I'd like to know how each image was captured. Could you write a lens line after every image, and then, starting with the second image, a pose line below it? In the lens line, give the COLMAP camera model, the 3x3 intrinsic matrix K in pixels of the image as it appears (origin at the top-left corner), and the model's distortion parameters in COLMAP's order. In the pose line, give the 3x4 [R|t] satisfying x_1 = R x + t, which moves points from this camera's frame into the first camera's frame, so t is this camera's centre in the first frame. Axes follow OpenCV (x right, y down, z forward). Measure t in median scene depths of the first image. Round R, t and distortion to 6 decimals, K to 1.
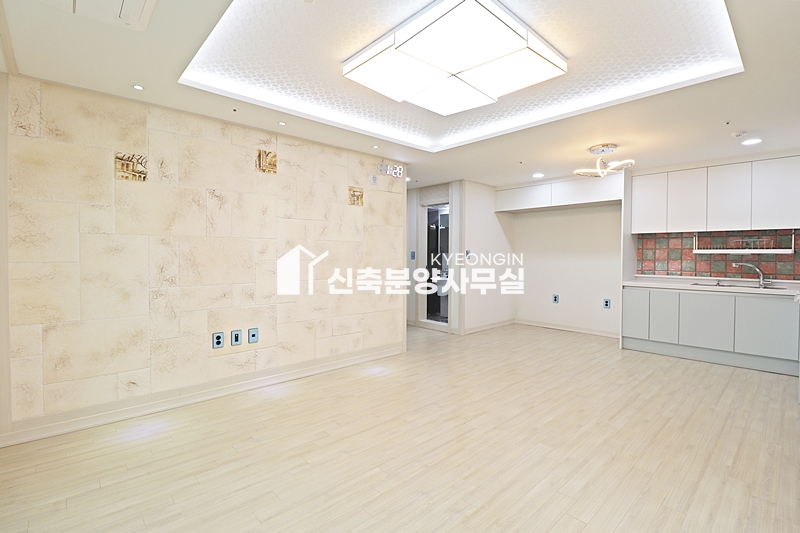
lens RADIAL K [[370.3, 0, 397.6], [0, 370.3, 261.9], [0, 0, 1]] dist [-0.005381, -0.010223]
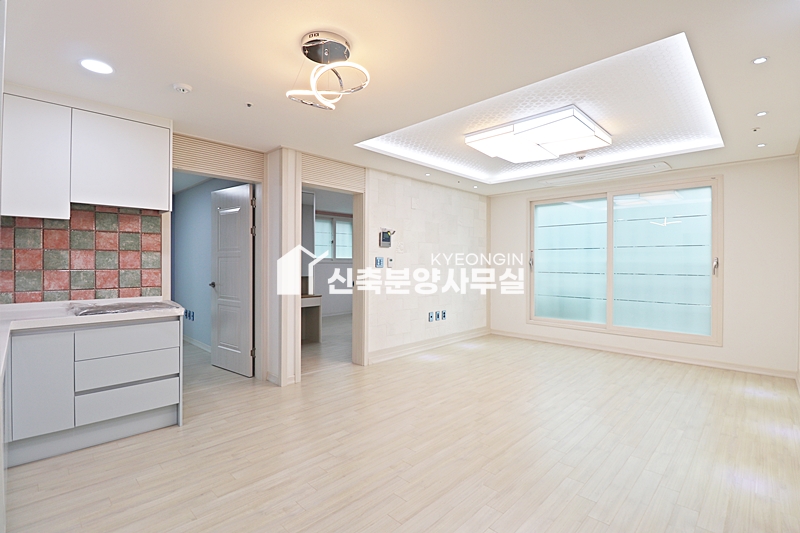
lens RADIAL K [[370.3, 0, 398.4], [0, 370.3, 262.9], [0, 0, 1]] dist [-0.005381, -0.010223]
pose [[-0.998482, -0.006779, -0.054668, 0.554464], [-0.007961, 0.999738, 0.021438, -0.033958], [0.054509, 0.021841, -0.998274, 1.716787]]
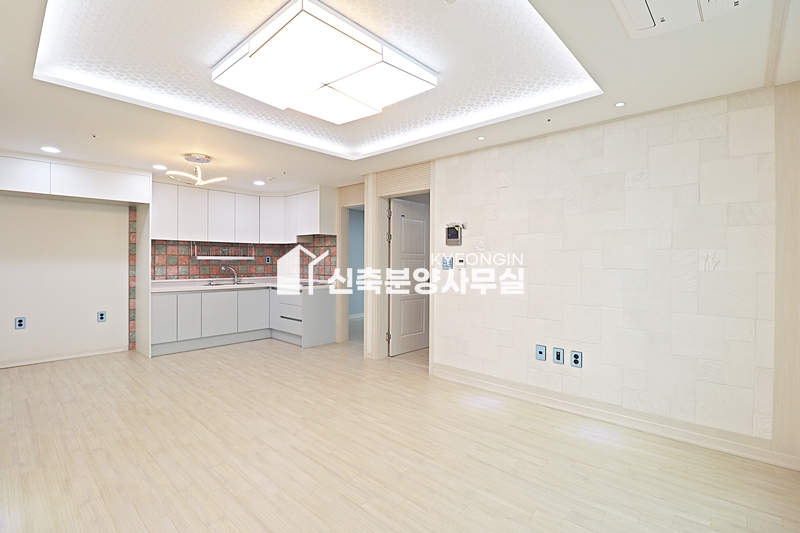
lens RADIAL K [[370.3, 0, 400.4], [0, 370.3, 264.0], [0, 0, 1]] dist [-0.005381, -0.010223]
pose [[-0.097974, -0.015240, 0.995072, -0.594336], [0.013570, 0.999769, 0.016648, -0.026067], [-0.995096, 0.015134, -0.097745, 0.621390]]
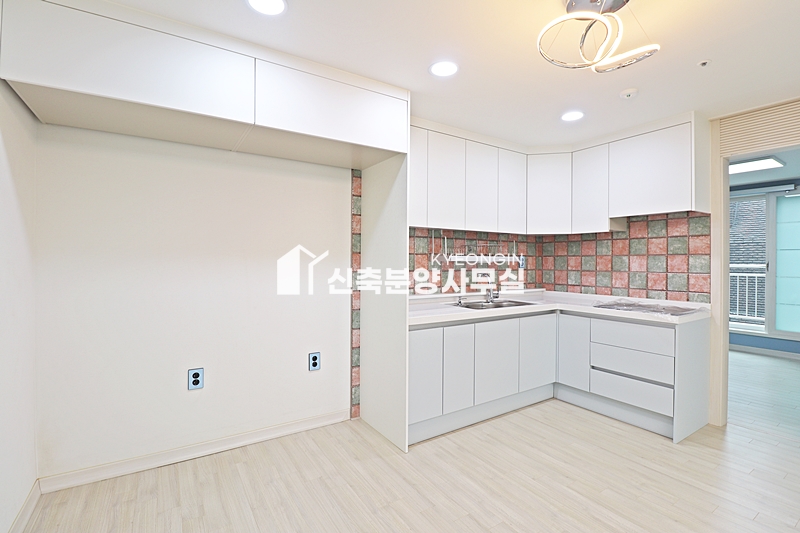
lens RADIAL K [[370.3, 0, 397.8], [0, 370.3, 260.6], [0, 0, 1]] dist [-0.005381, -0.010223]
pose [[0.165913, -0.003279, 0.986135, 0.155749], [0.014810, 0.999890, 0.000833, -0.035173], [-0.986029, 0.014467, 0.165943, 1.314298]]
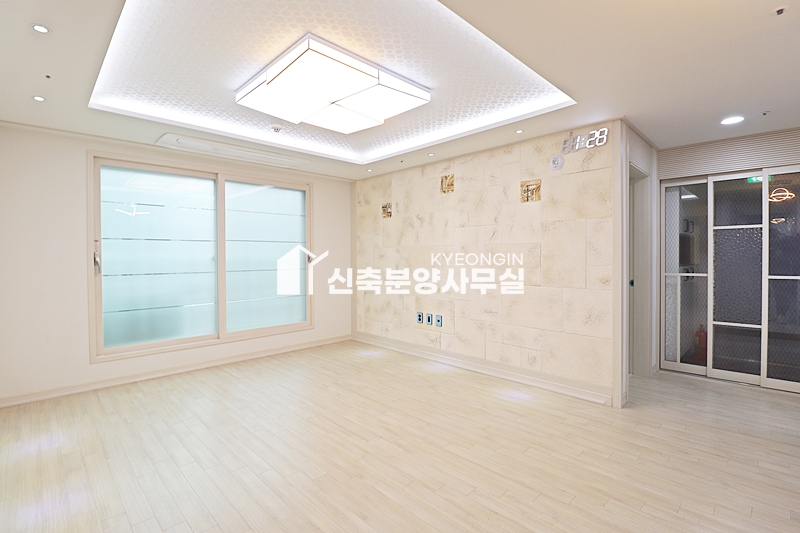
lens RADIAL K [[370.3, 0, 398.6], [0, 370.3, 262.6], [0, 0, 1]] dist [-0.005381, -0.010223]
pose [[0.035468, 0.013217, -0.999283, 0.900788], [-0.013919, 0.999822, 0.012730, -0.020455], [0.999274, 0.013457, 0.035646, 0.805141]]
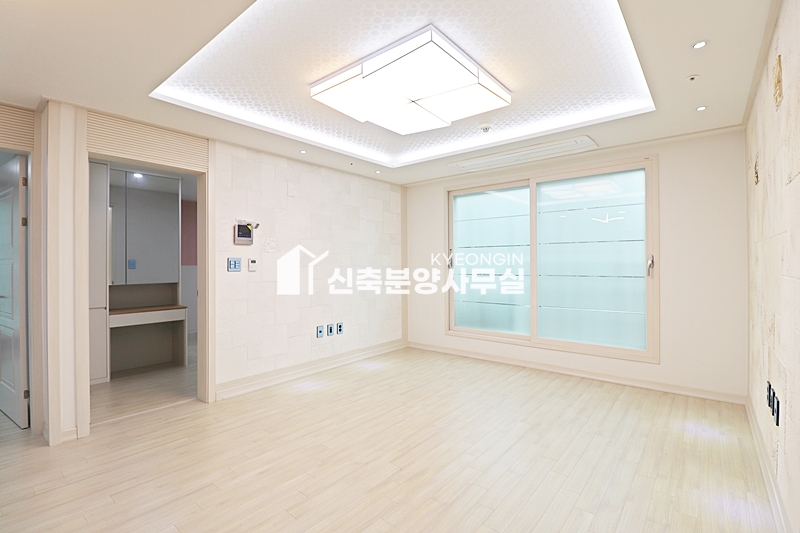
lens RADIAL K [[370.3, 0, 397.5], [0, 370.3, 261.7], [0, 0, 1]] dist [-0.005381, -0.010223]
pose [[-0.990254, 0.000730, -0.139269, 0.242661], [-0.001305, 0.999894, 0.014518, -0.029500], [0.139265, 0.014558, -0.990148, 1.442843]]
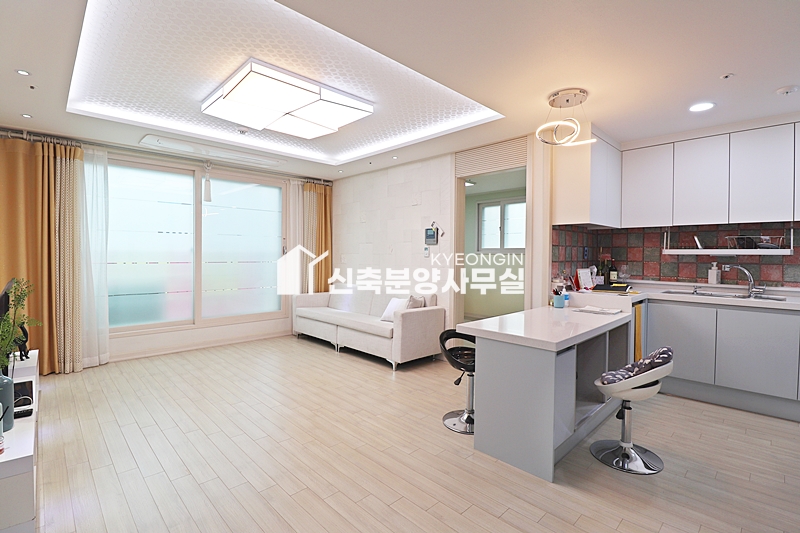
lens RADIAL K [[370.3, 0, 402.2], [0, 370.3, 259.0], [0, 0, 1]] dist [-0.005381, -0.010223]
pose [[0.030845, 0.019605, -0.999332, 0.998192], [-0.034586, 0.999230, 0.018535, -0.027763], [0.998926, 0.033991, 0.031499, 0.946894]]
